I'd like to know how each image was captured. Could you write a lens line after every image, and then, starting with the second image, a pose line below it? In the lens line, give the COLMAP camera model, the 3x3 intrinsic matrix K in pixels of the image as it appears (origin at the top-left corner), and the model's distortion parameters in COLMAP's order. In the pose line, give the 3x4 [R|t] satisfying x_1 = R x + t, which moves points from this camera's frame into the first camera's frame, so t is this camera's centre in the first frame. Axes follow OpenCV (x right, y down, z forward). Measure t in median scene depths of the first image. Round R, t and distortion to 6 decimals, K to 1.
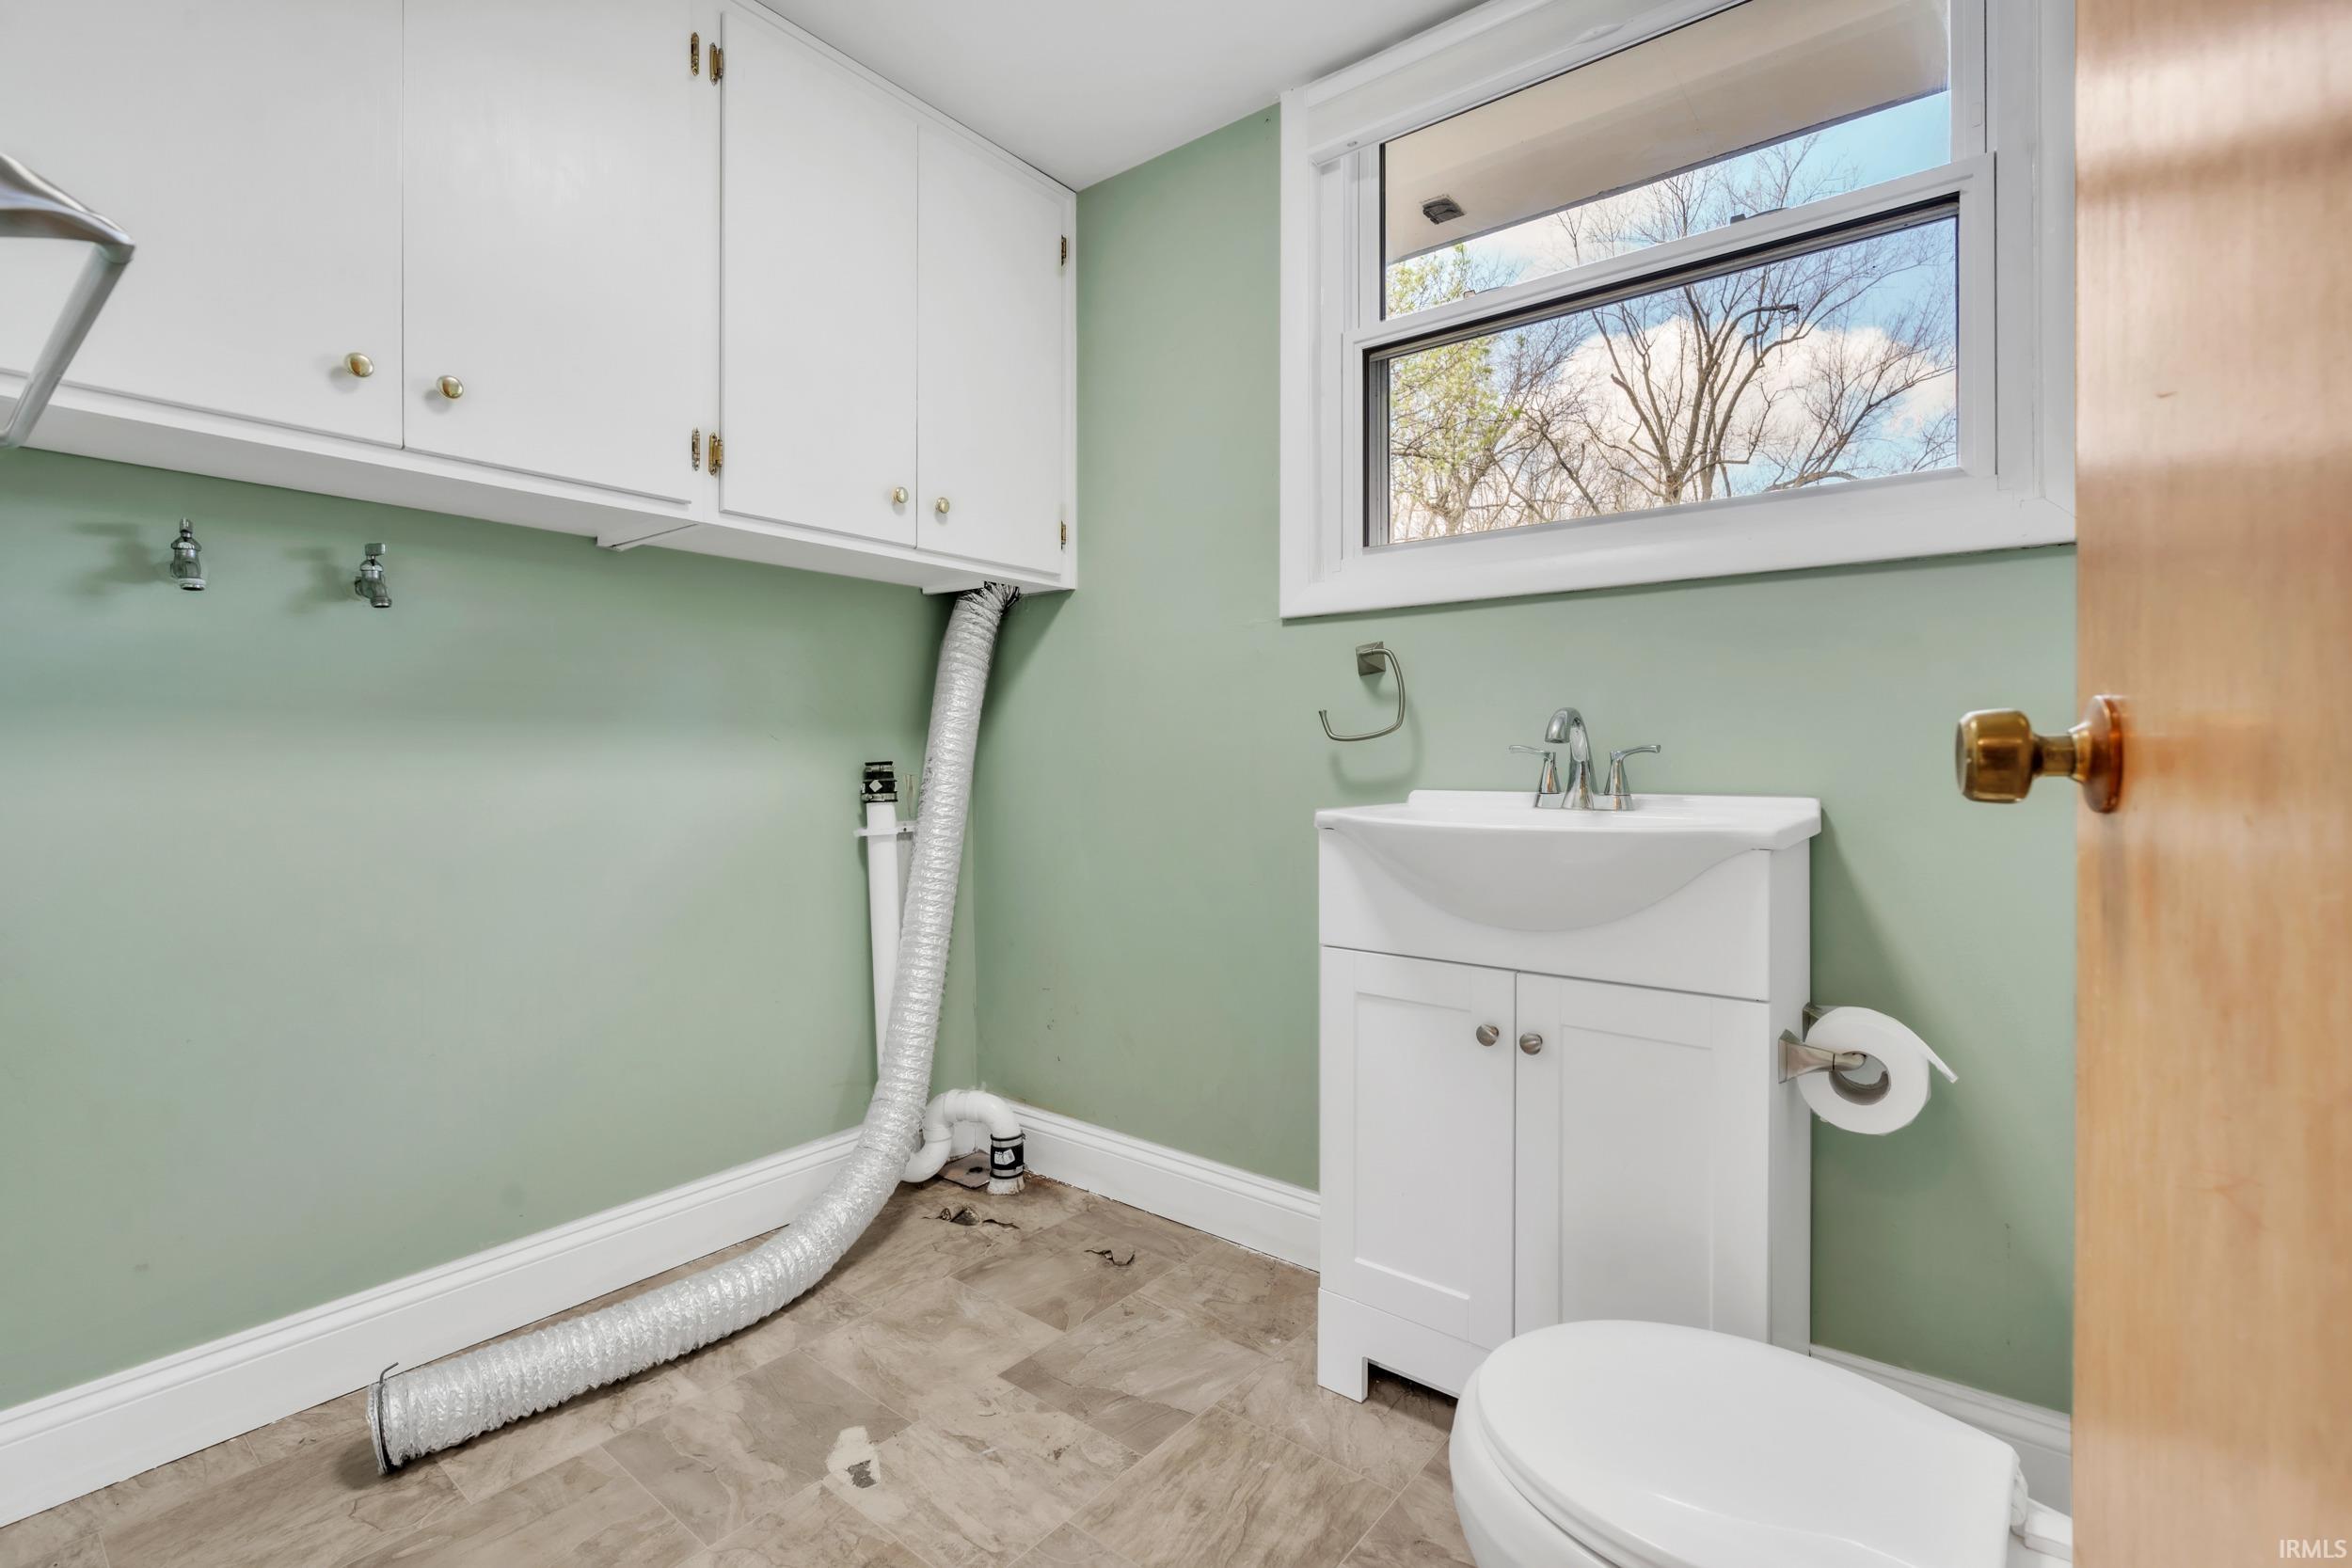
lens RADIAL K [[1064.4, 0, 1176.0], [0, 1064.4, 784.0], [0, 0, 1]] dist [-0.000636, -0.000005]
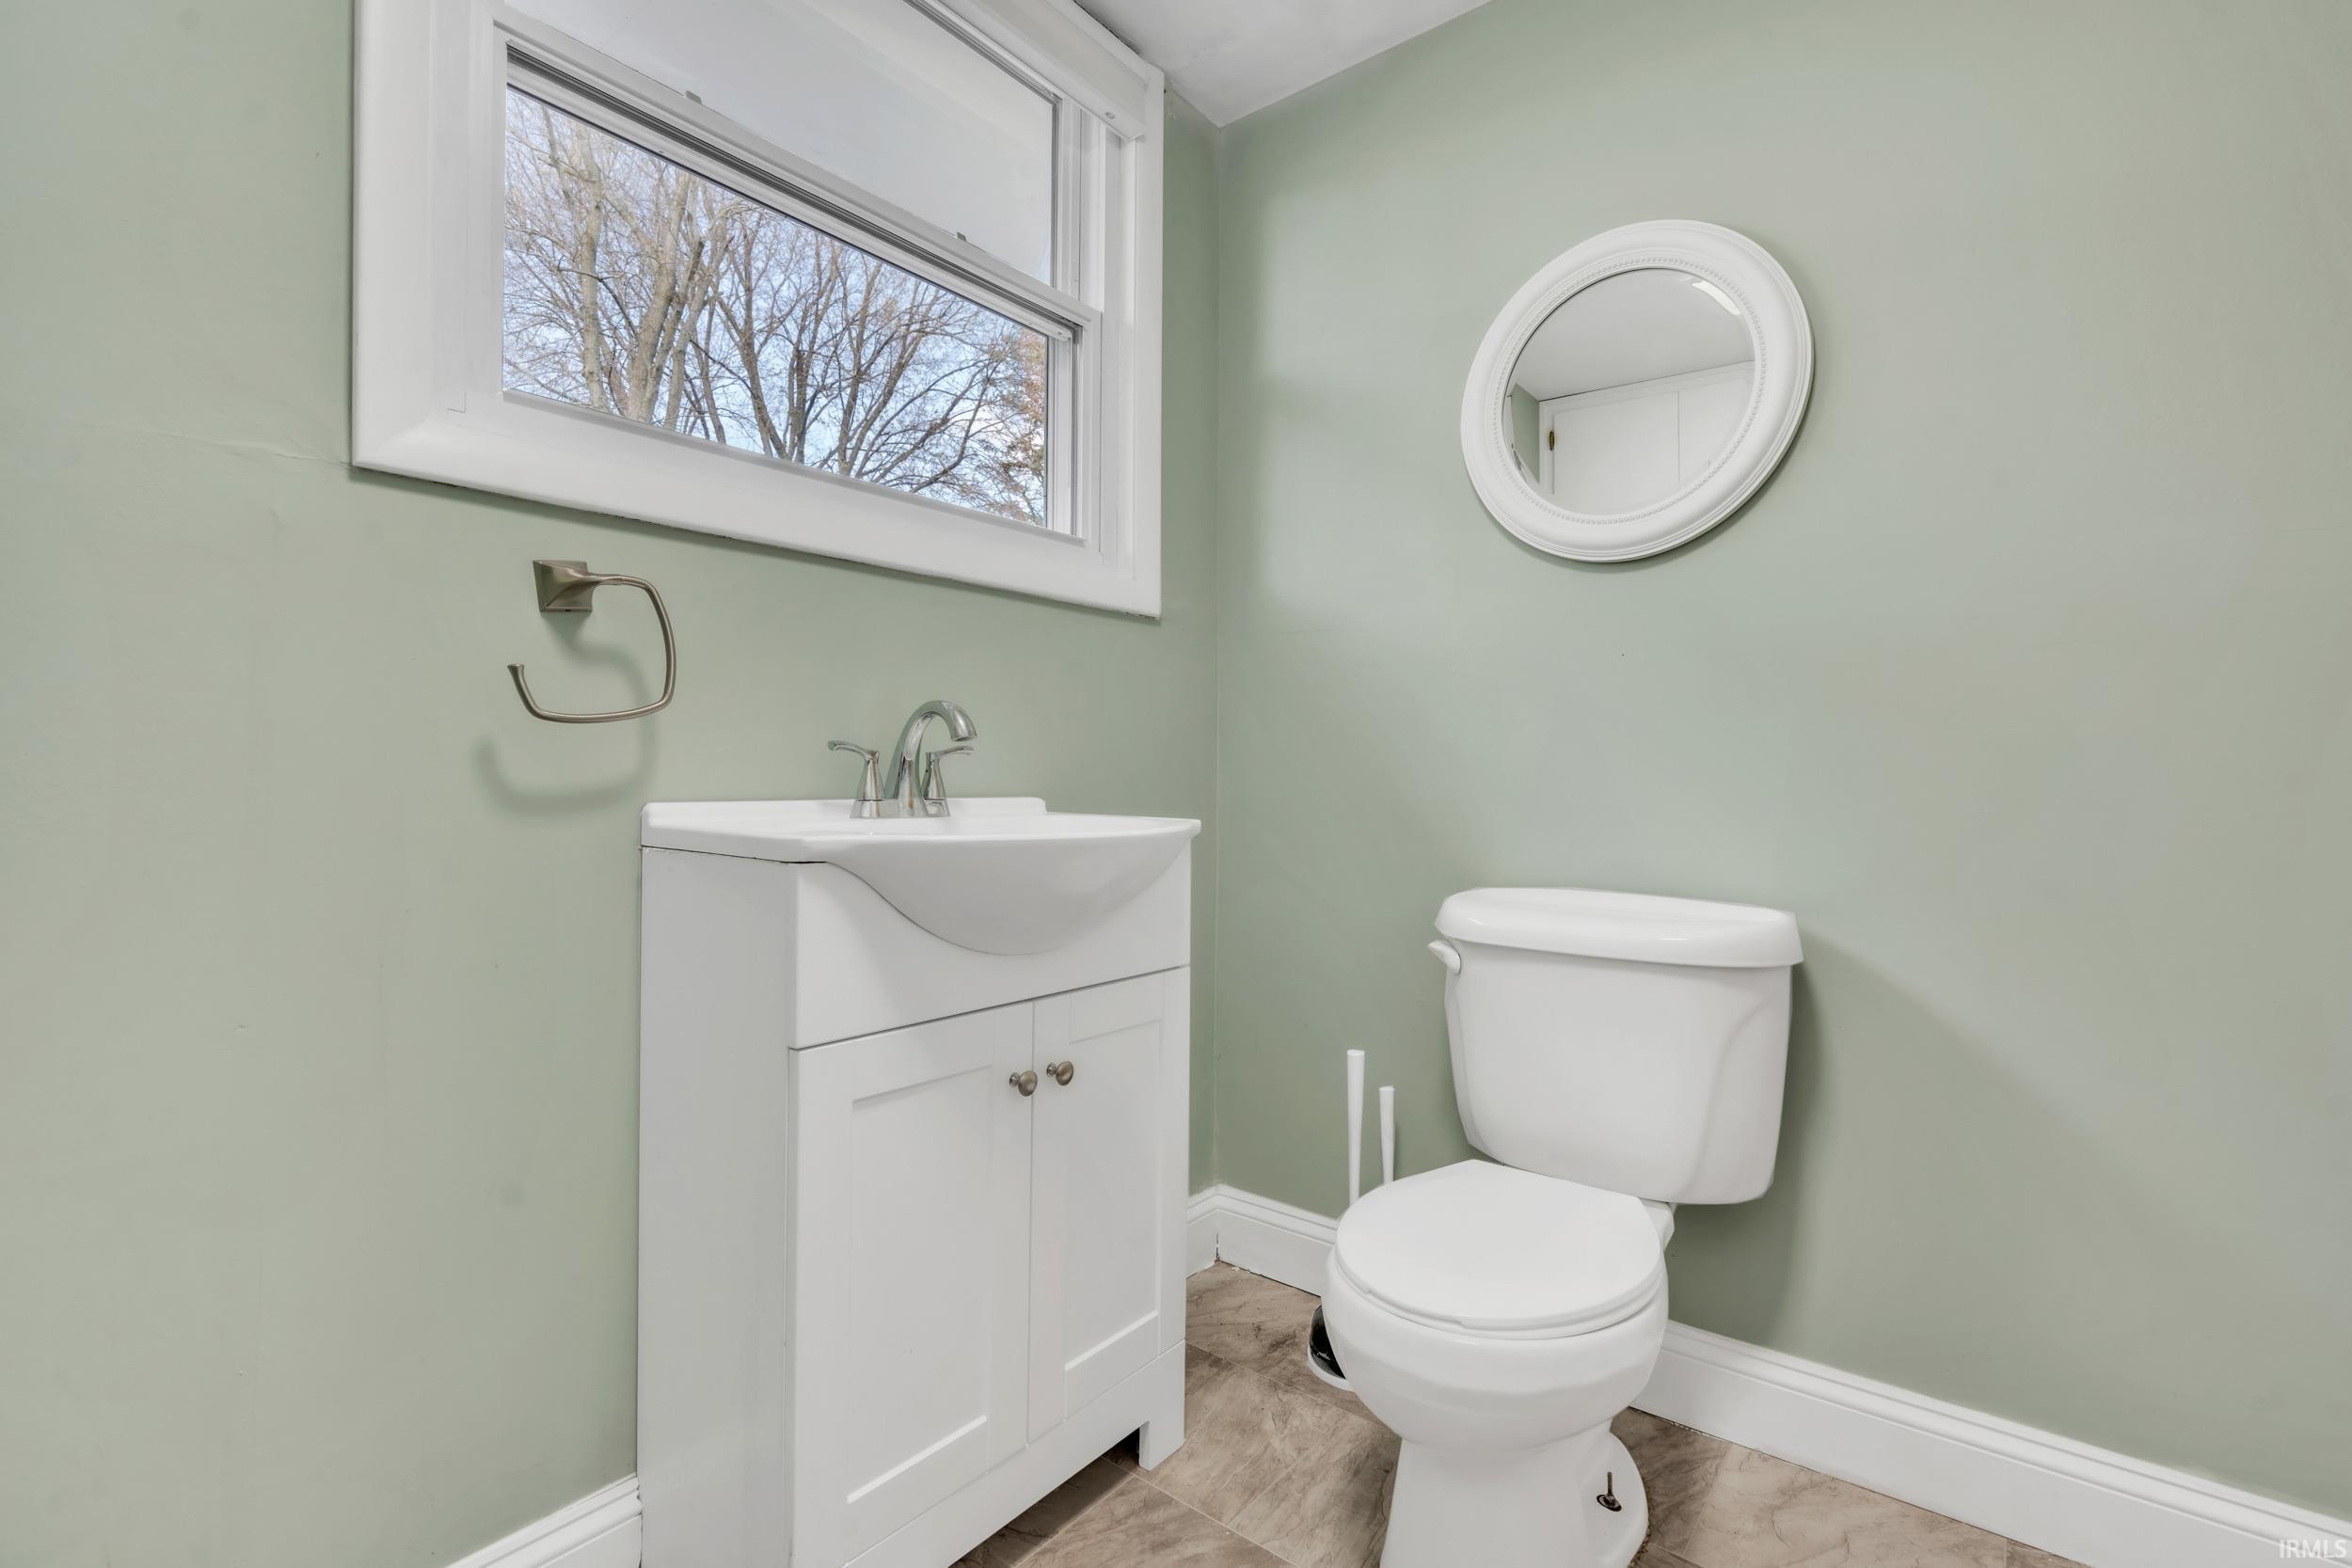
lens RADIAL K [[1064.4, 0, 1176.0], [0, 1064.4, 784.0], [0, 0, 1]] dist [-0.000636, -0.000005]
pose [[-0.018234, -0.017613, 0.999679, -0.452976], [0.010739, 0.999784, 0.017811, -0.014603], [-0.999776, 0.011060, -0.018041, 0.717873]]
